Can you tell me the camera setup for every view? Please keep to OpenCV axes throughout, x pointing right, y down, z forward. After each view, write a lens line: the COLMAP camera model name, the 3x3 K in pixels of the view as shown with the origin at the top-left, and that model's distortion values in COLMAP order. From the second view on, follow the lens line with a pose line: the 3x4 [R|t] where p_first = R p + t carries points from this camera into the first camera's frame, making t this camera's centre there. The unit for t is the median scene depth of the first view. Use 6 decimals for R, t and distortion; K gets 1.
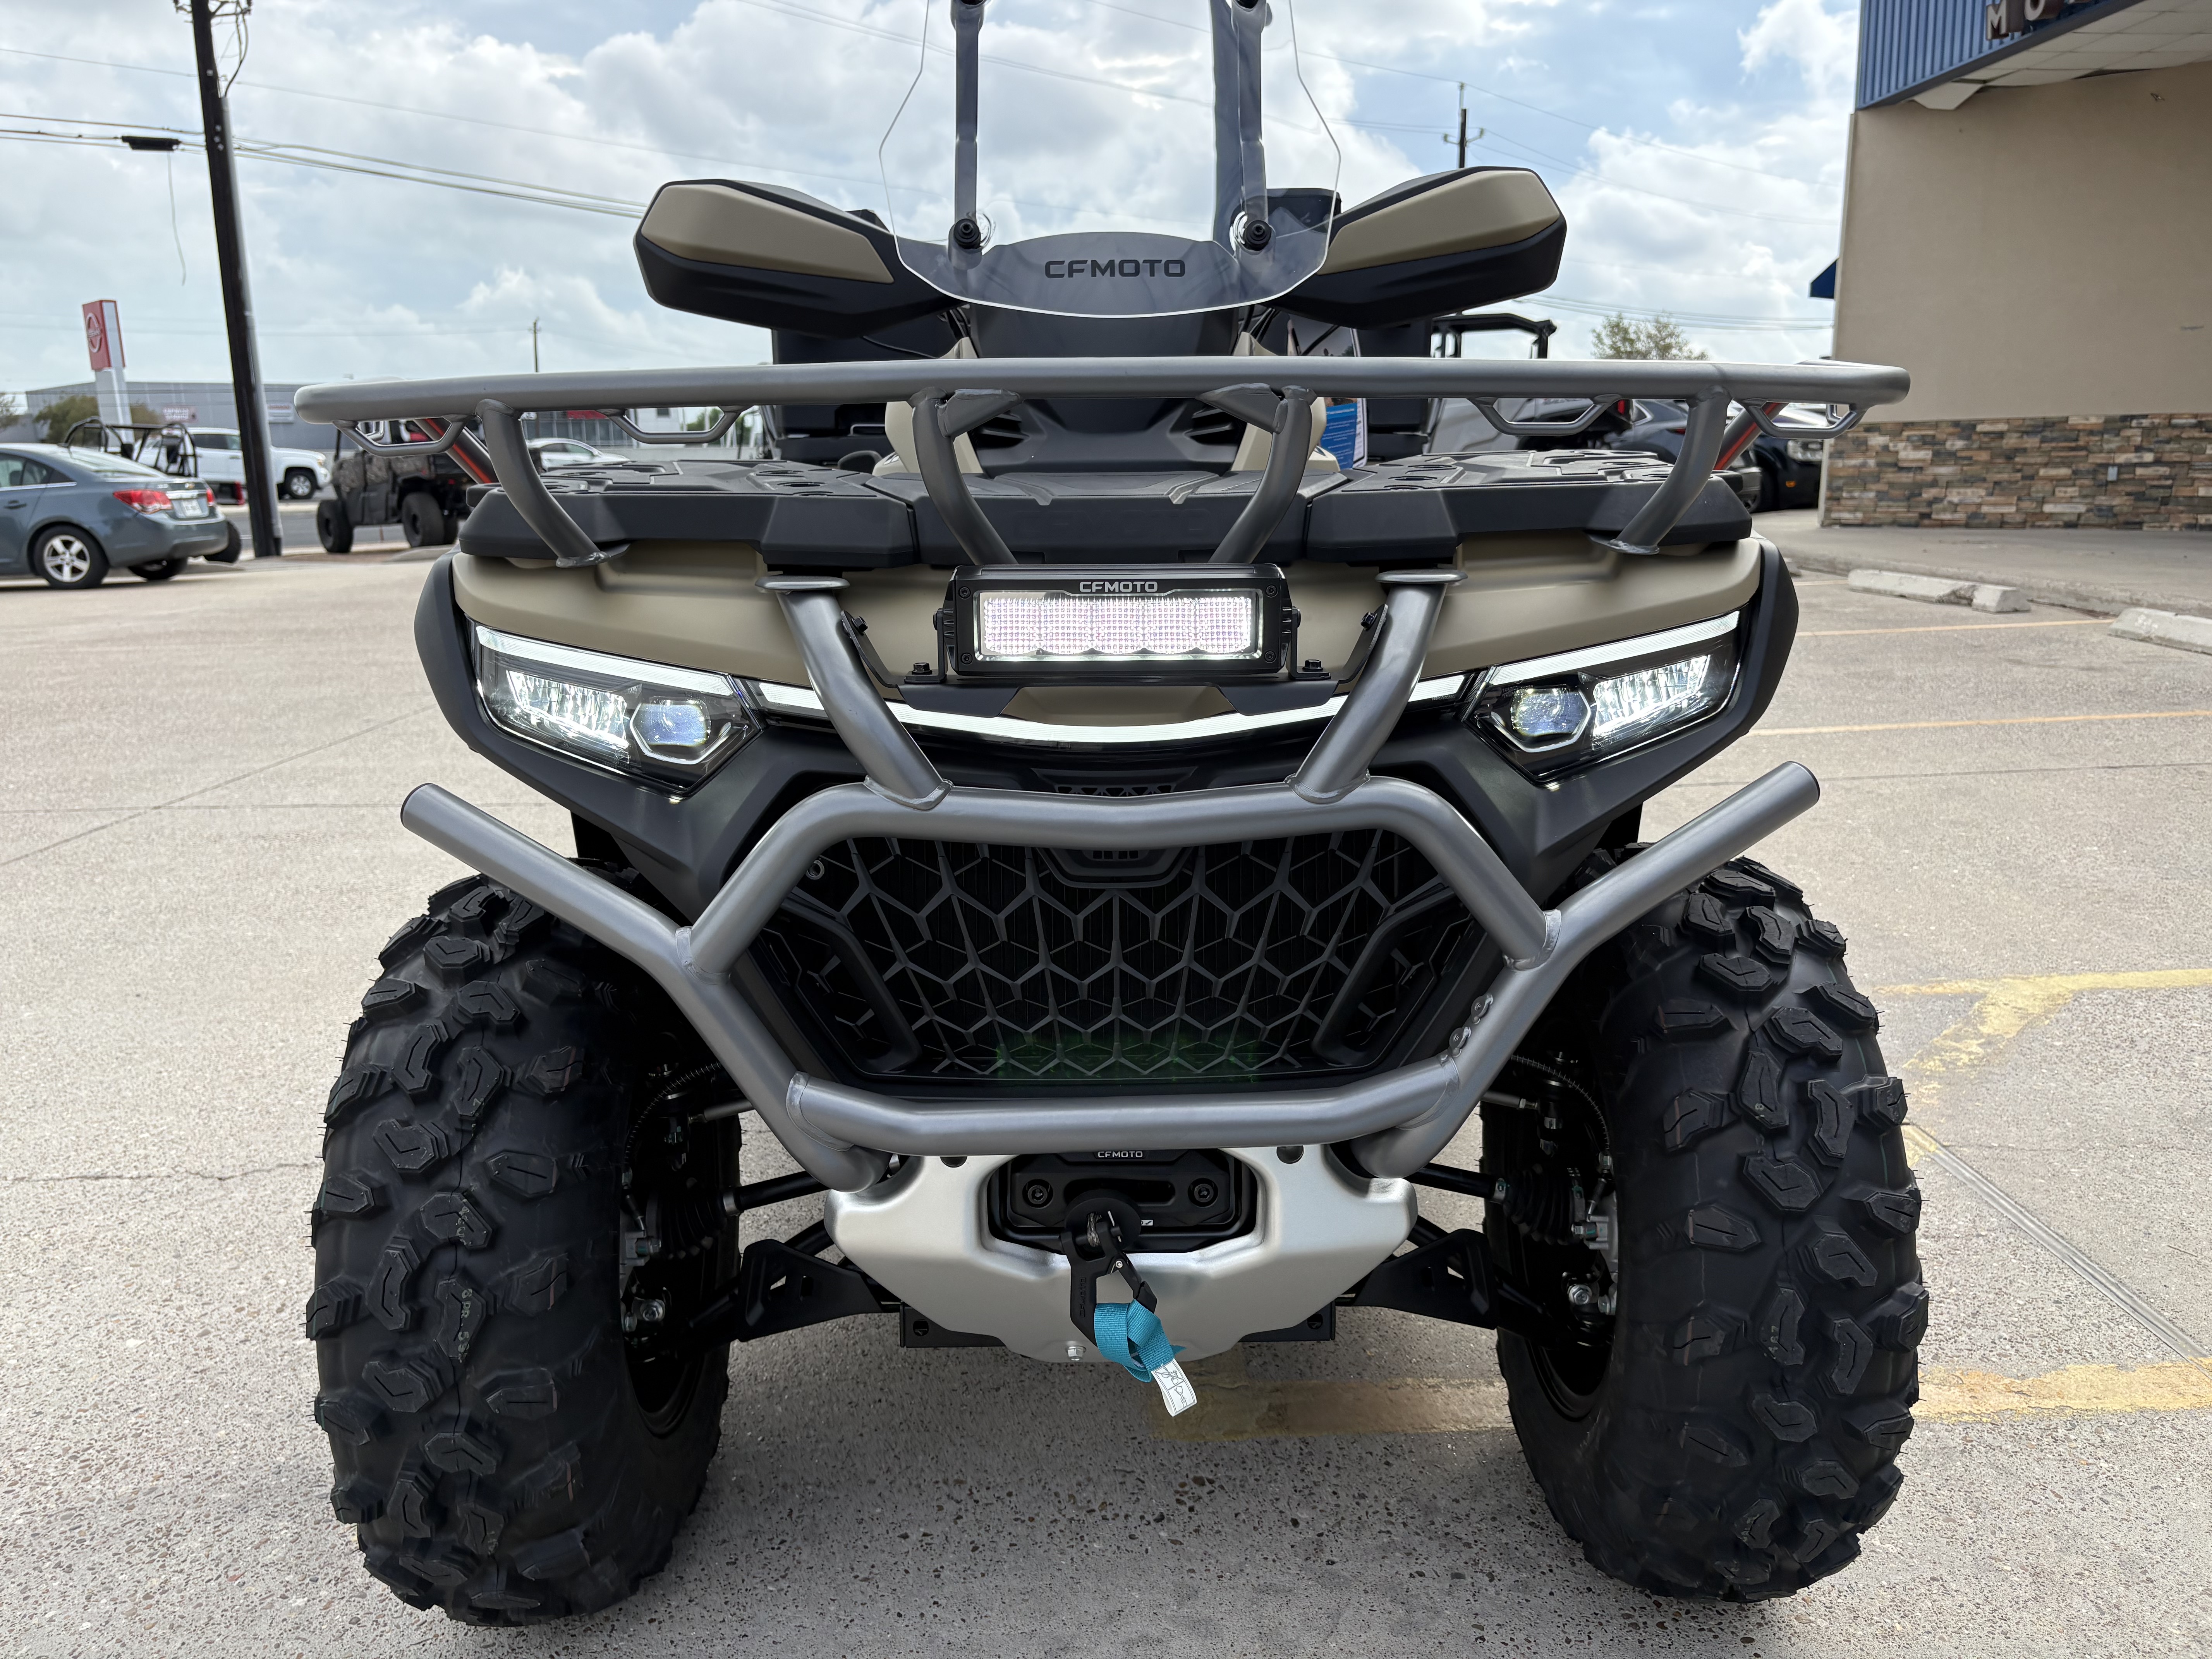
lens RADIAL K [[1666.4, 0, 1100.5], [0, 1666.4, 786.6], [0, 0, 1]] dist [0.050571, -0.059816]
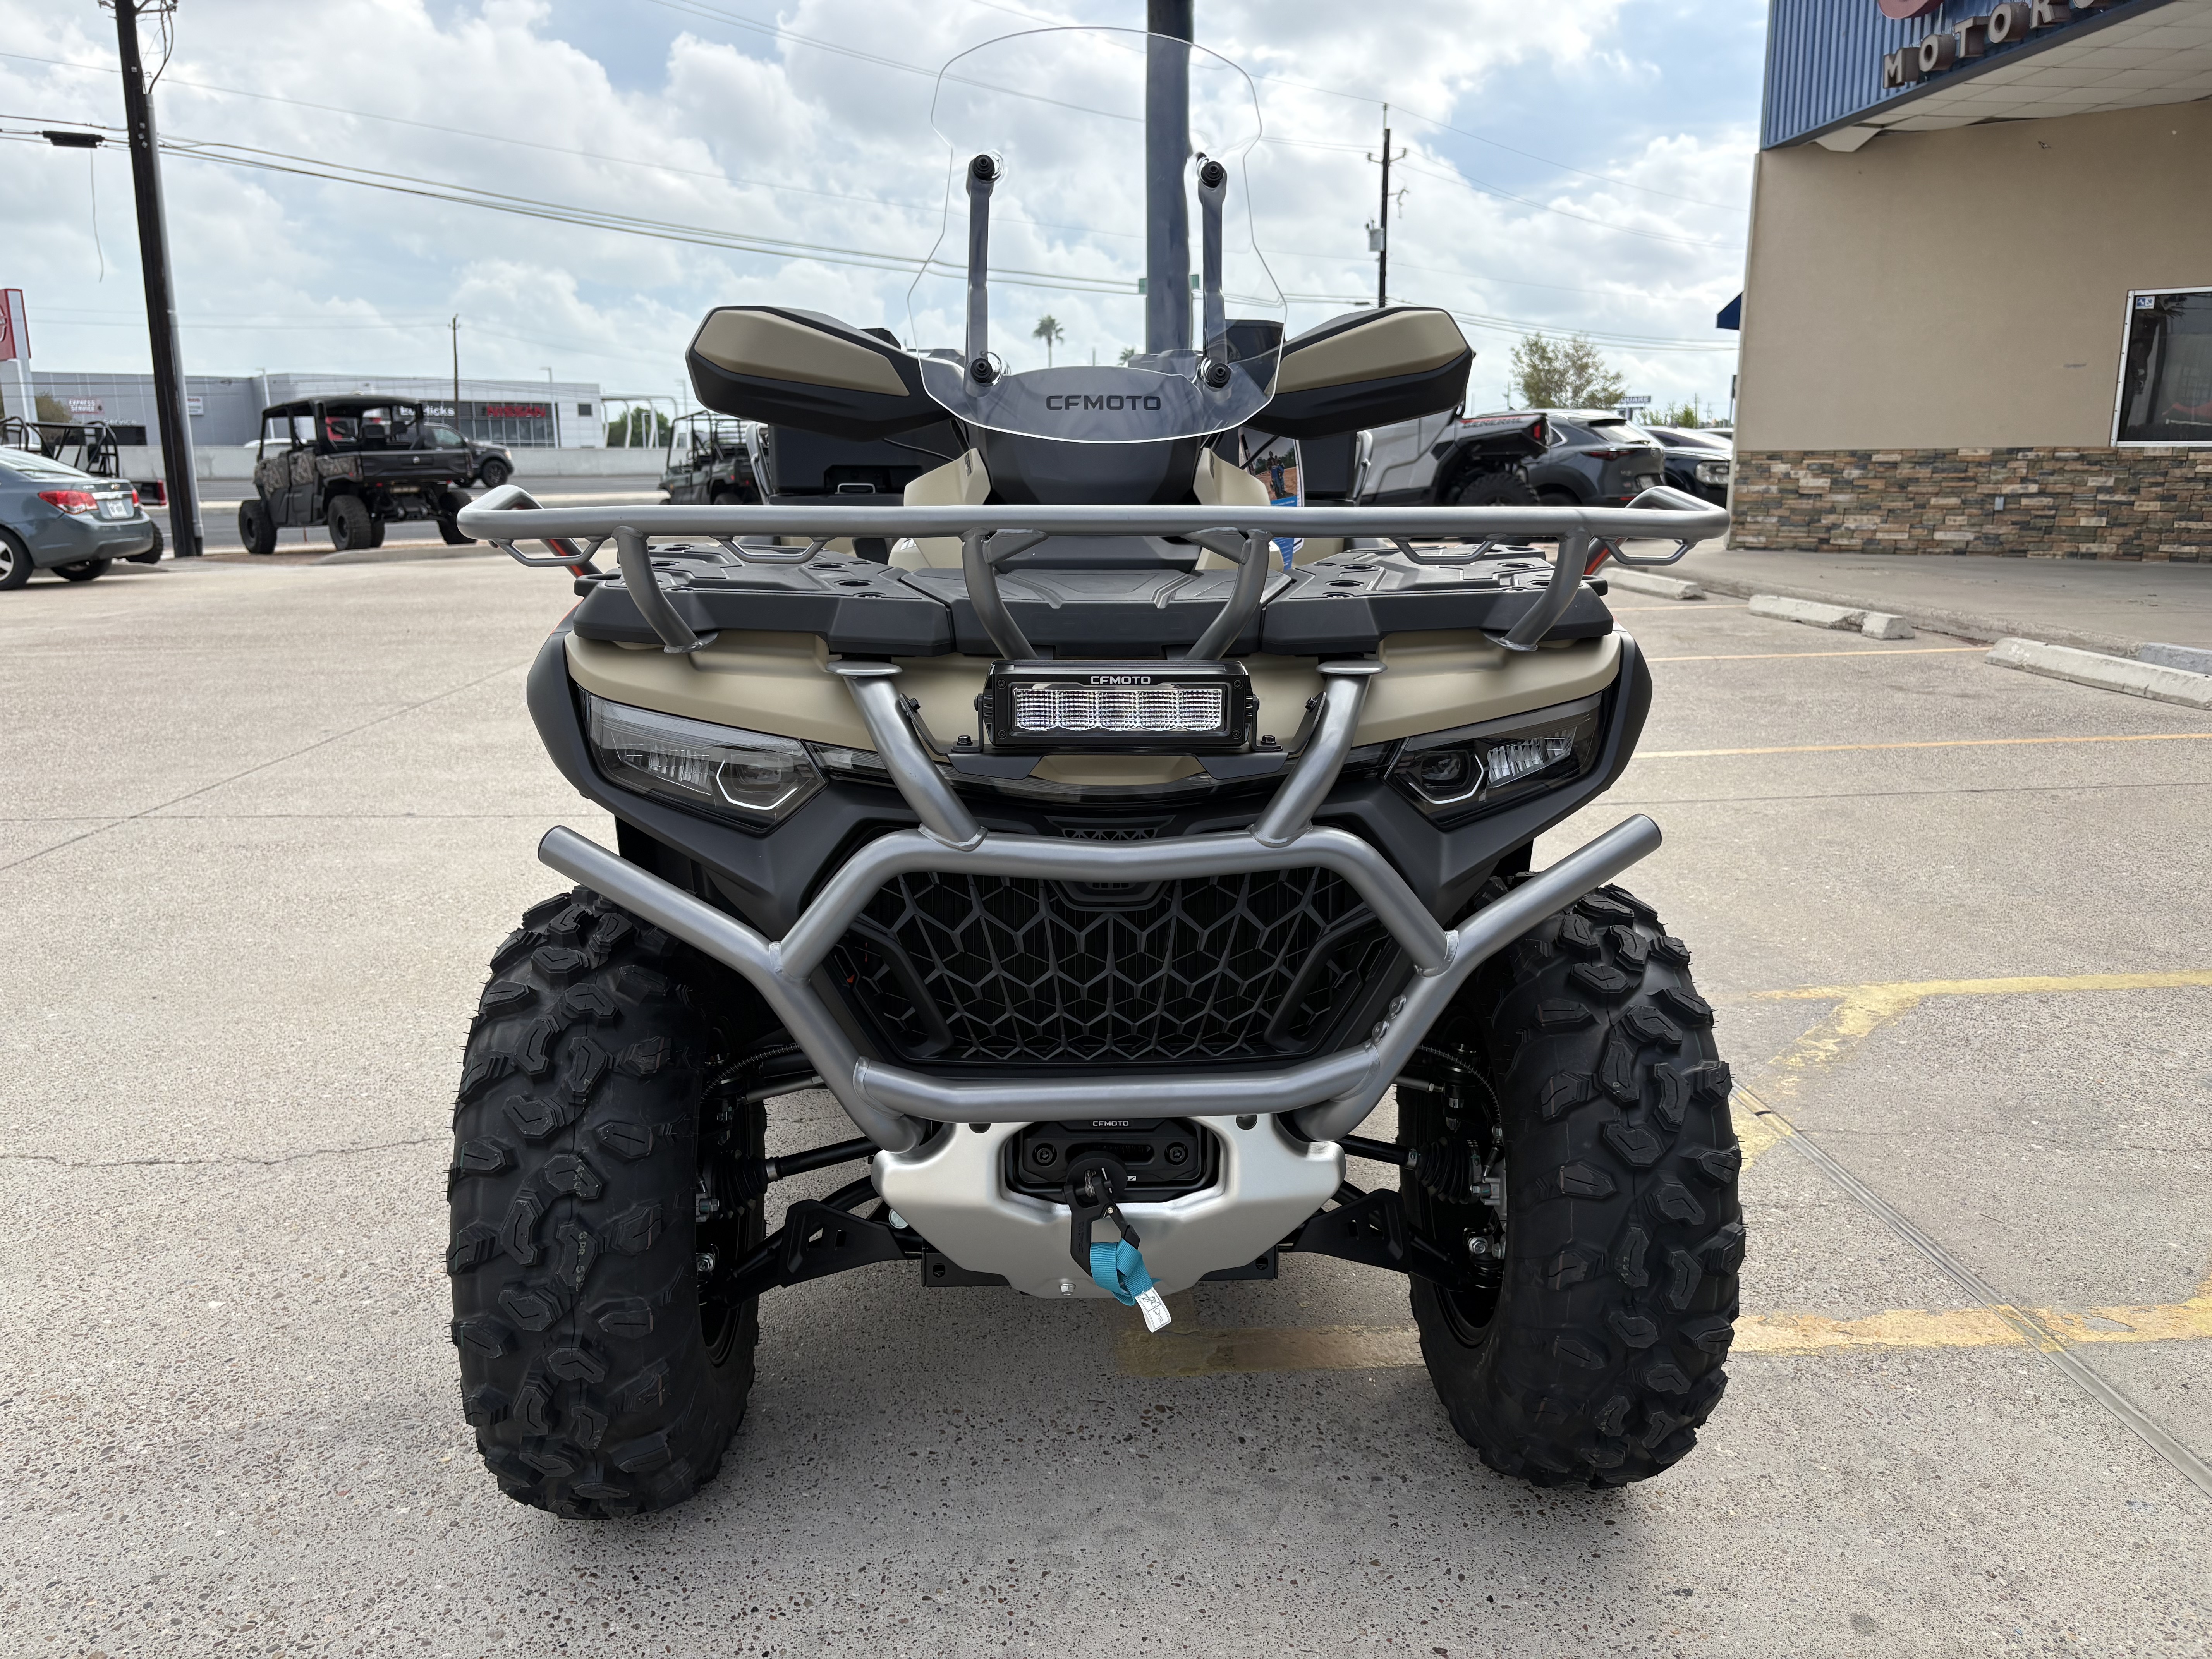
lens RADIAL K [[1675.6, 0, 1086.7], [0, 1675.6, 754.6], [0, 0, 1]] dist [0.010048, 0.005515]
pose [[0.999291, 0.007000, 0.036994, -0.041526], [-0.006170, 0.999727, -0.022522, -0.021185], [-0.037141, 0.022278, 0.999062, -0.197788]]
